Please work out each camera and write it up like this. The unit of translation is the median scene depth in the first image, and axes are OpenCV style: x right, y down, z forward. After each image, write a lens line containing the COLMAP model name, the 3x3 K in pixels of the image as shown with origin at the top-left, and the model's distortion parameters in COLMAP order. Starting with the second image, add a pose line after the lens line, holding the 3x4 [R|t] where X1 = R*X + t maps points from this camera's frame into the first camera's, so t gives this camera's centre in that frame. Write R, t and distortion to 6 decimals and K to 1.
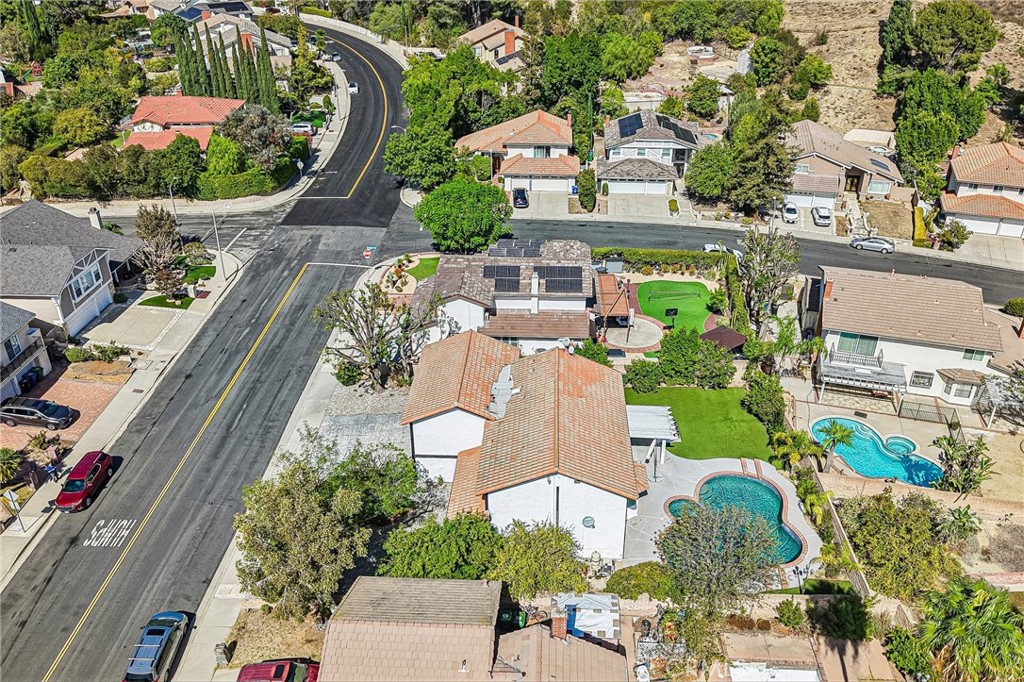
lens RADIAL K [[788.5, 0, 512.0], [0, 788.5, 341.0], [0, 0, 1]] dist [0.064943, -0.141080]
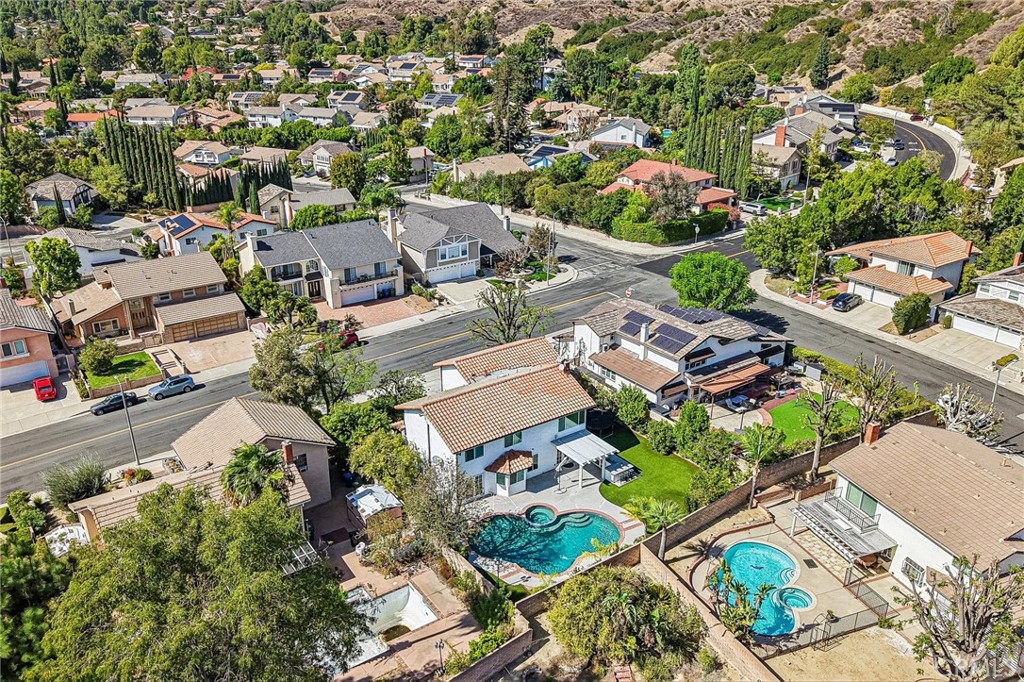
lens RADIAL K [[788.5, 0, 512.0], [0, 788.5, 341.0], [0, 0, 1]] dist [0.064943, -0.141080]
pose [[0.616456, 0.304556, -0.726104, 0.489765], [-0.386792, 0.920363, 0.057652, -0.035316], [0.685838, 0.245311, 0.685163, 0.059305]]
